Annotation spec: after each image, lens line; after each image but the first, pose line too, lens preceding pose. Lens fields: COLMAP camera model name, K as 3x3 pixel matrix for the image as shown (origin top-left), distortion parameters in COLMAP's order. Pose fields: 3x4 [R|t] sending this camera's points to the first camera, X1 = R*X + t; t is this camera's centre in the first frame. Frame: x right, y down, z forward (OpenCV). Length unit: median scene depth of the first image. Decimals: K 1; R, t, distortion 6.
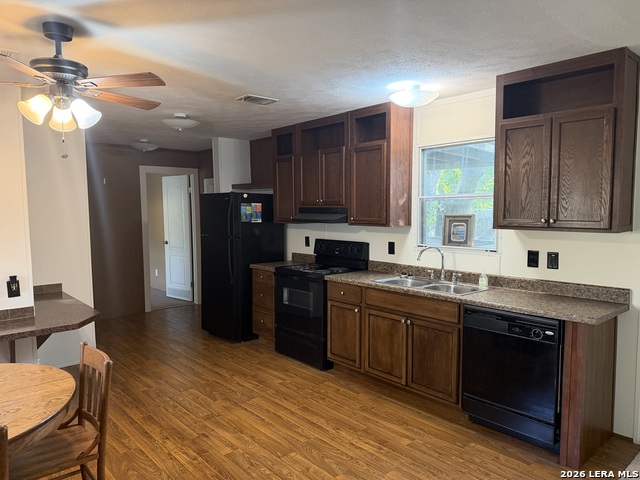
lens RADIAL K [[452.8, 0, 321.2], [0, 452.8, 241.2], [0, 0, 1]] dist [0.071166, -0.101359]
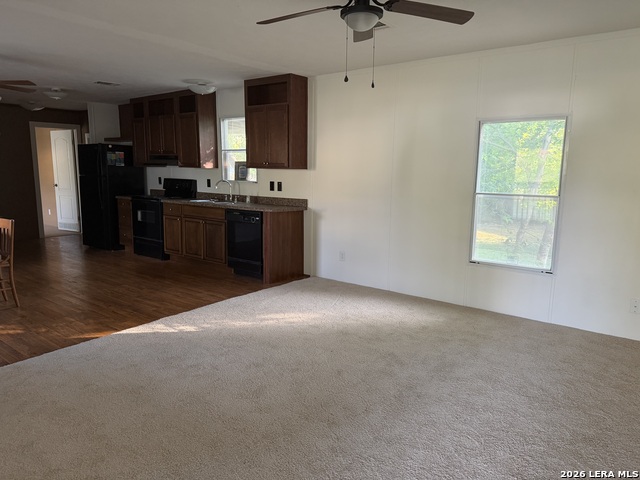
lens RADIAL K [[452.8, 0, 325.1], [0, 452.8, 242.4], [0, 0, 1]] dist [0.071166, -0.101359]
pose [[0.983932, -0.008305, 0.178348, 0.314921], [-0.006880, 0.996412, 0.084355, 0.097853], [-0.178409, -0.084226, 0.980345, -0.724298]]
